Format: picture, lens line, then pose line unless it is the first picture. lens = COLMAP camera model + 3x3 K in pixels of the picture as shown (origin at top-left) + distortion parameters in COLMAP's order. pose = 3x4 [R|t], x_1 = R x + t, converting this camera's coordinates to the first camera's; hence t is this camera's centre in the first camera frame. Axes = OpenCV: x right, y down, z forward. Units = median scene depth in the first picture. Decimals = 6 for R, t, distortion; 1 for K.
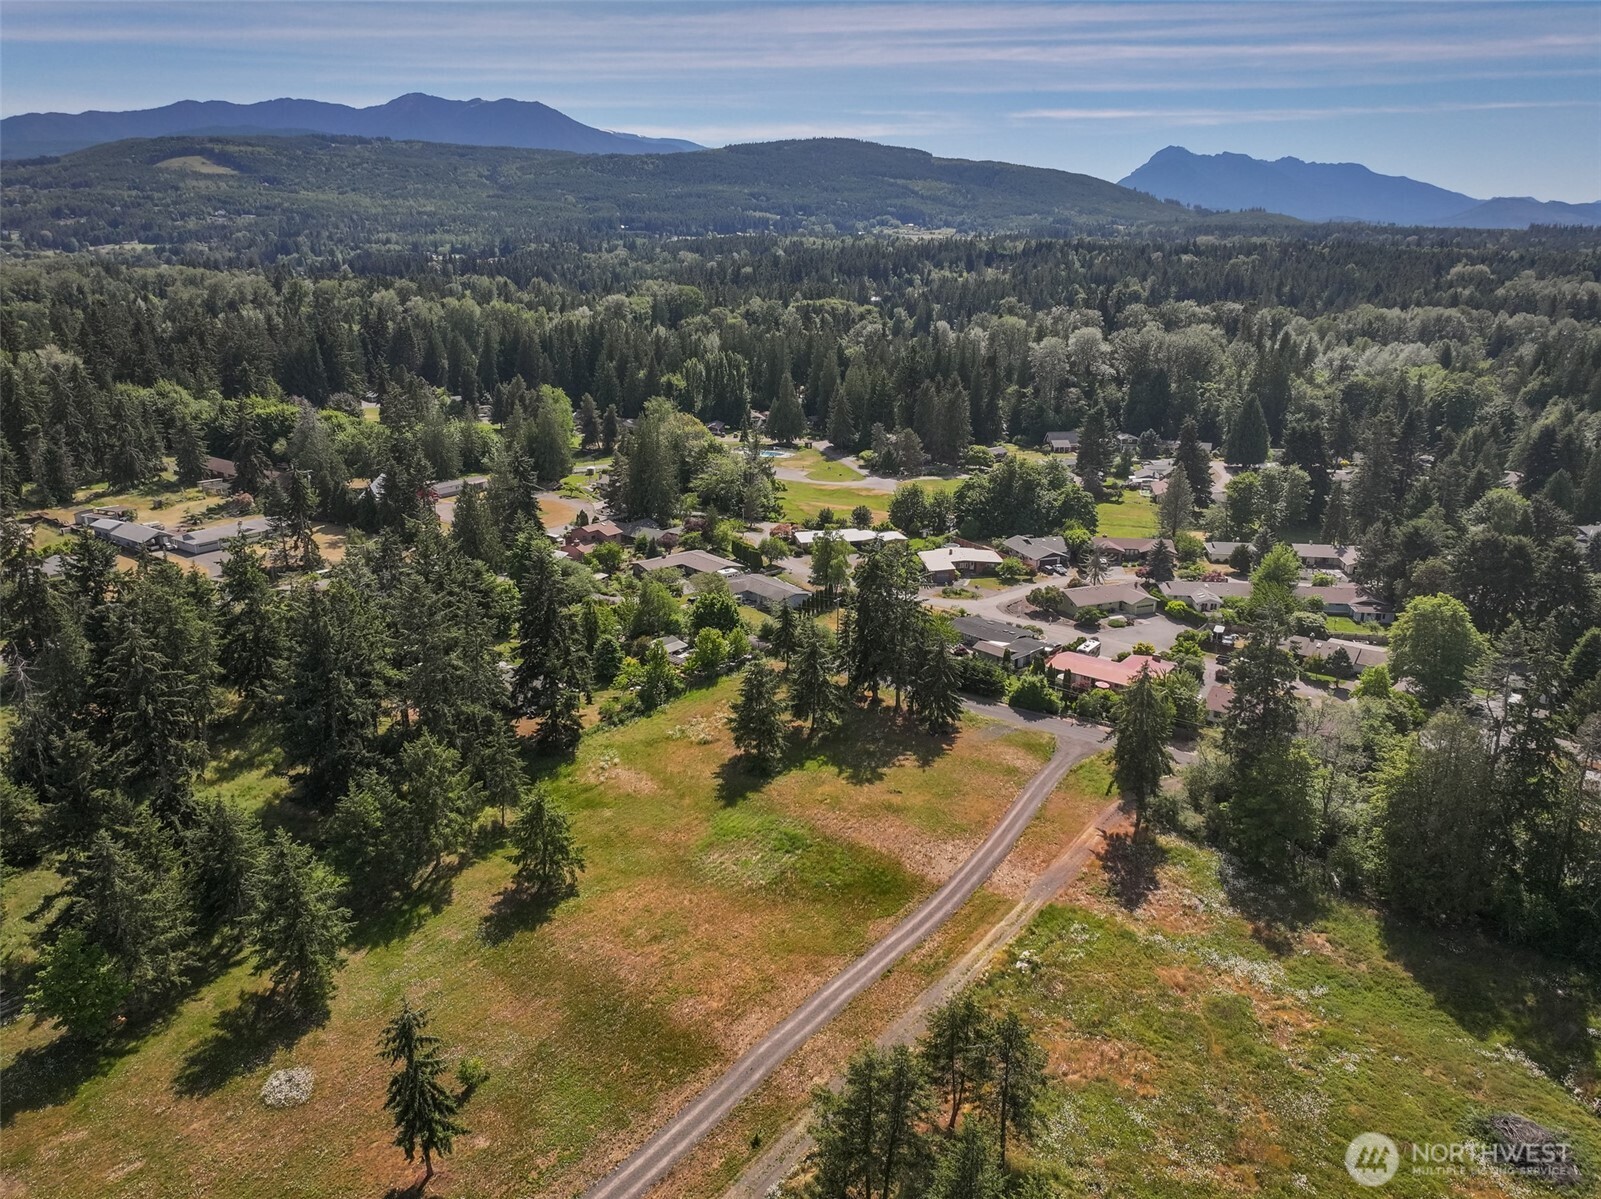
lens RADIAL K [[1119.2, 0, 800.0], [0, 1119.2, 599.1], [0, 0, 1]] dist [-0.010994, 0.027043]
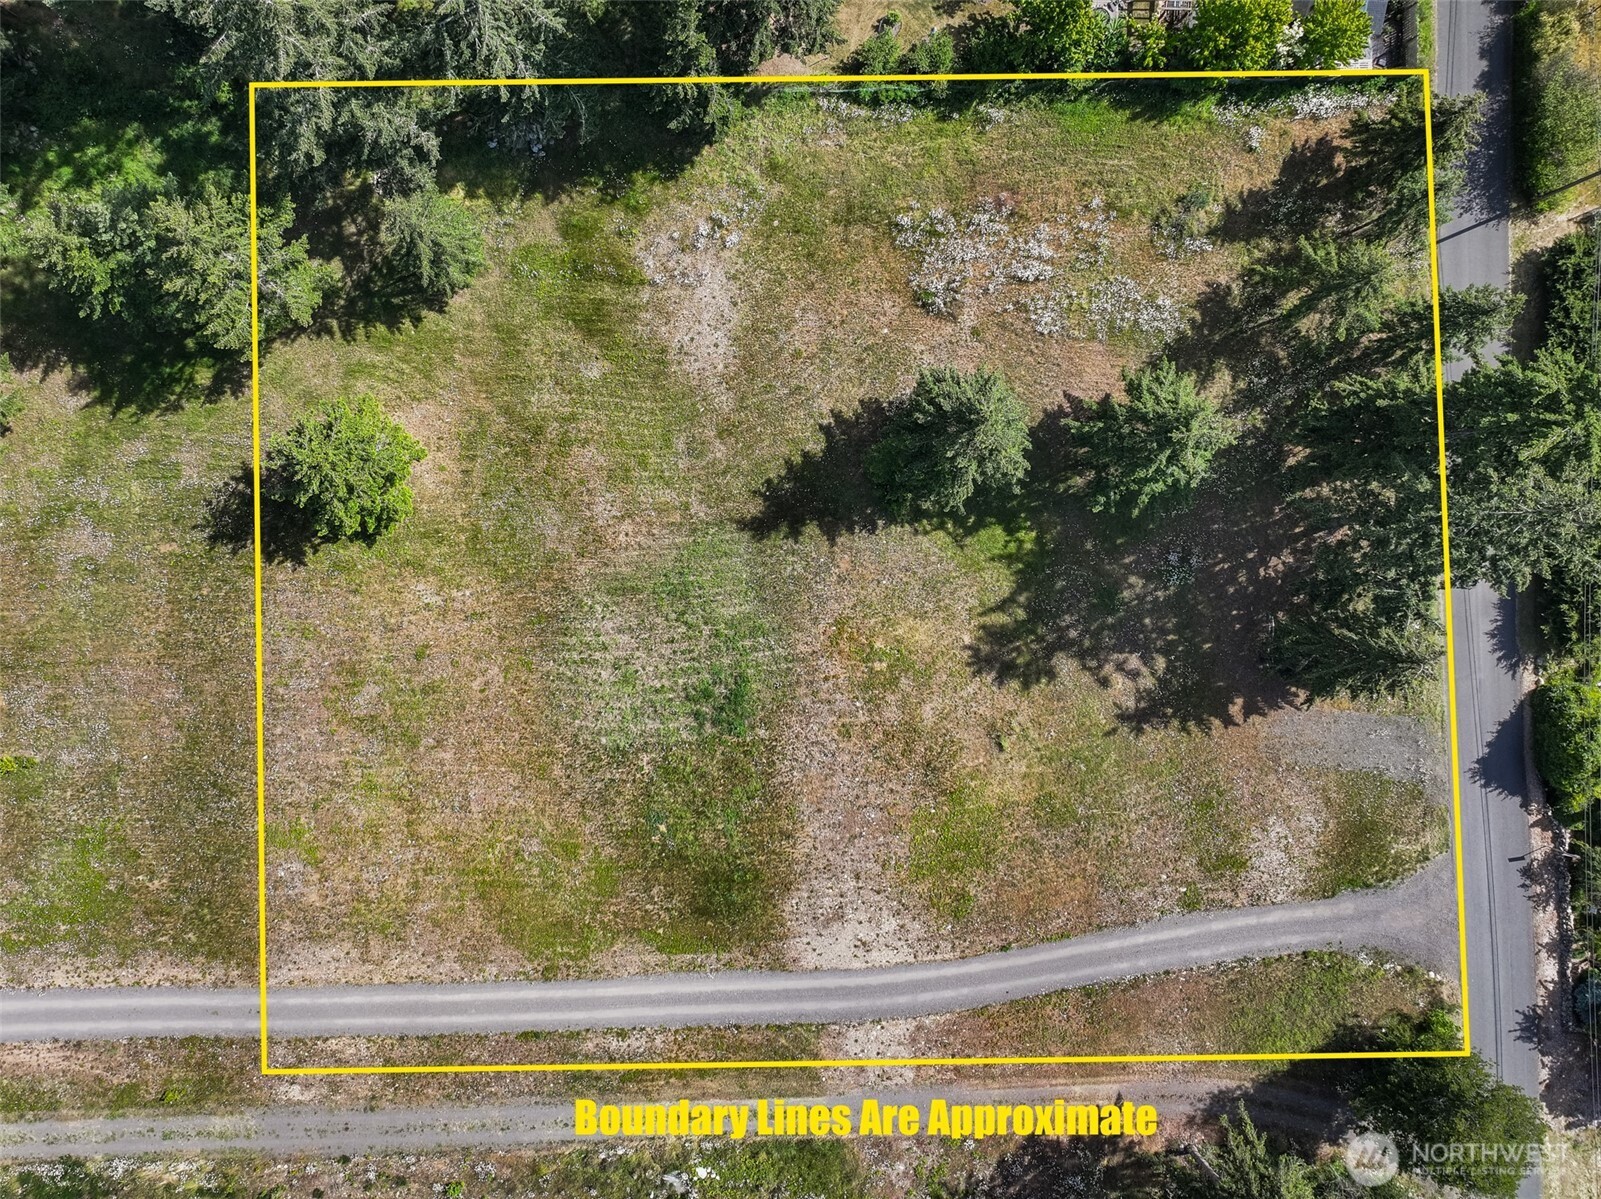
lens RADIAL K [[1119.2, 0, 798.8], [0, 1119.2, 597.6], [0, 0, 1]] dist [-0.010994, 0.027043]
pose [[0.623430, 0.781674, -0.017918, -0.008740], [-0.231487, 0.206417, 0.950687, -0.188930], [0.746826, -0.588539, 0.309634, 0.485529]]
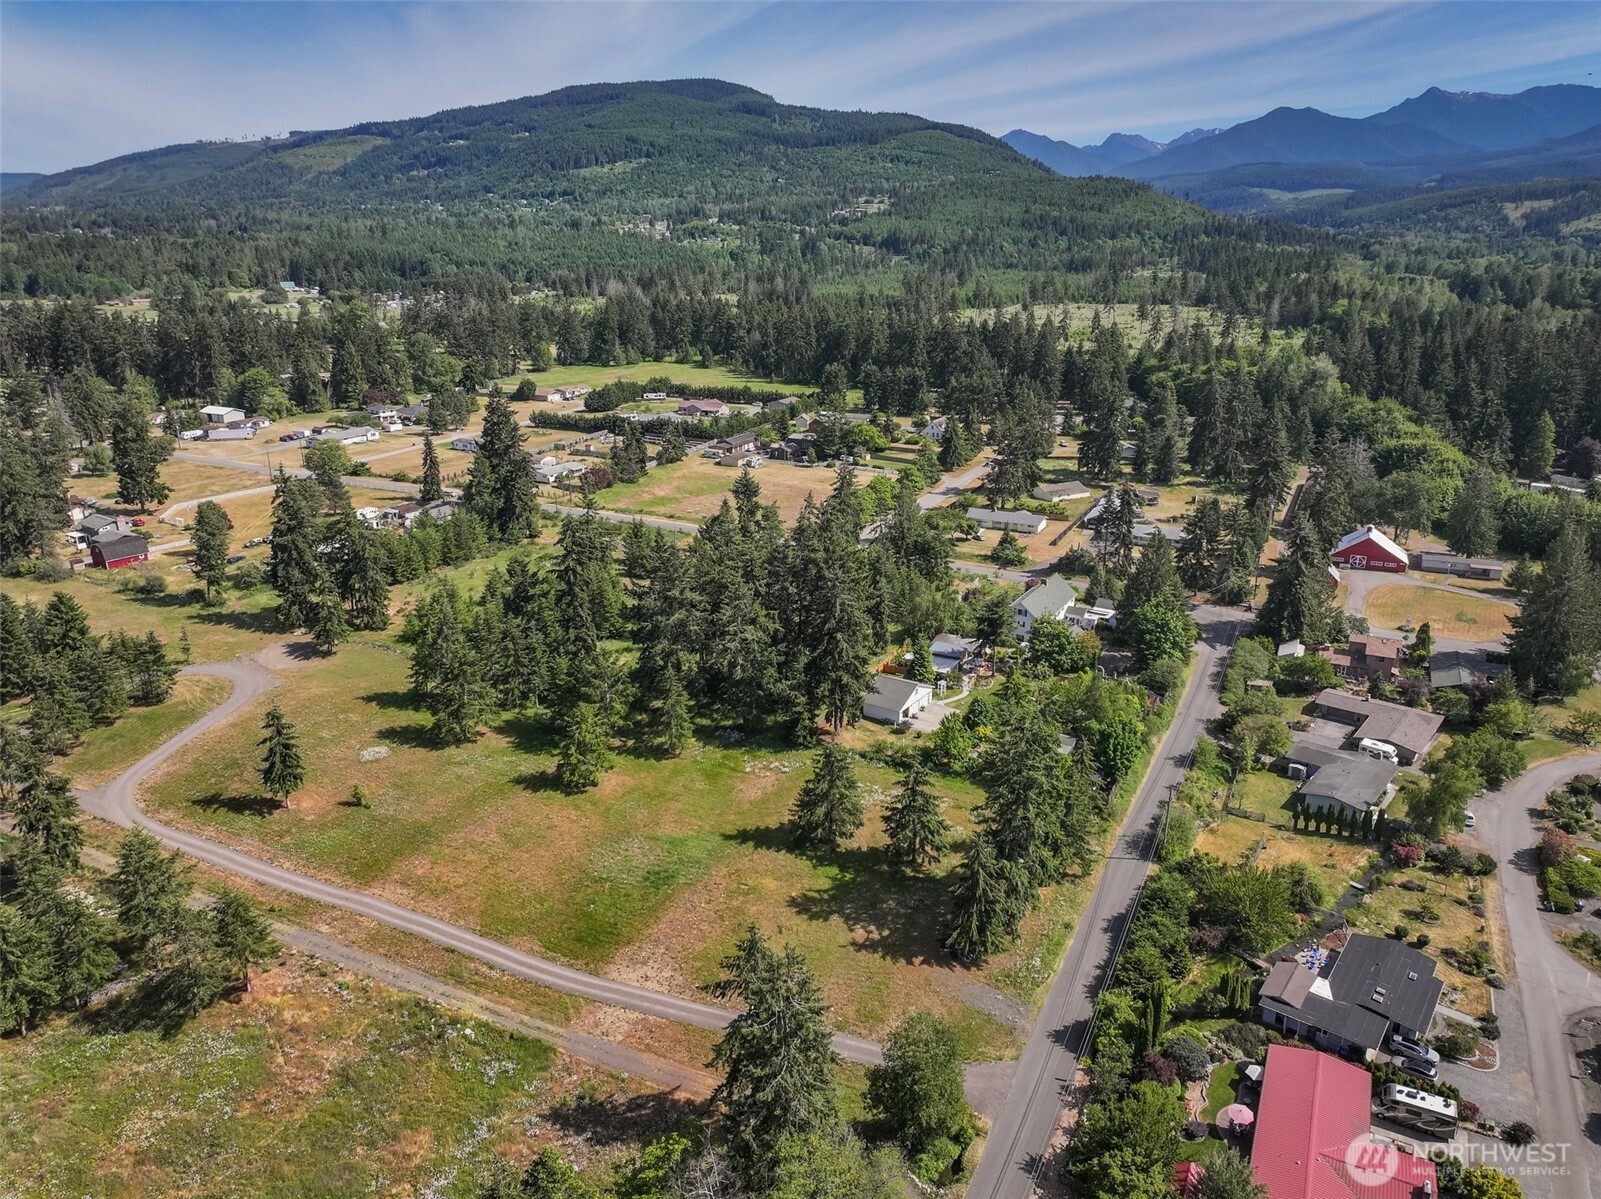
lens RADIAL K [[1119.2, 0, 805.2], [0, 1119.2, 592.9], [0, 0, 1]] dist [-0.010994, 0.027043]
pose [[0.186254, 0.304257, -0.934204, 0.504264], [-0.294350, 0.924447, 0.242394, -0.178450], [0.937373, 0.229836, 0.261740, 0.434178]]
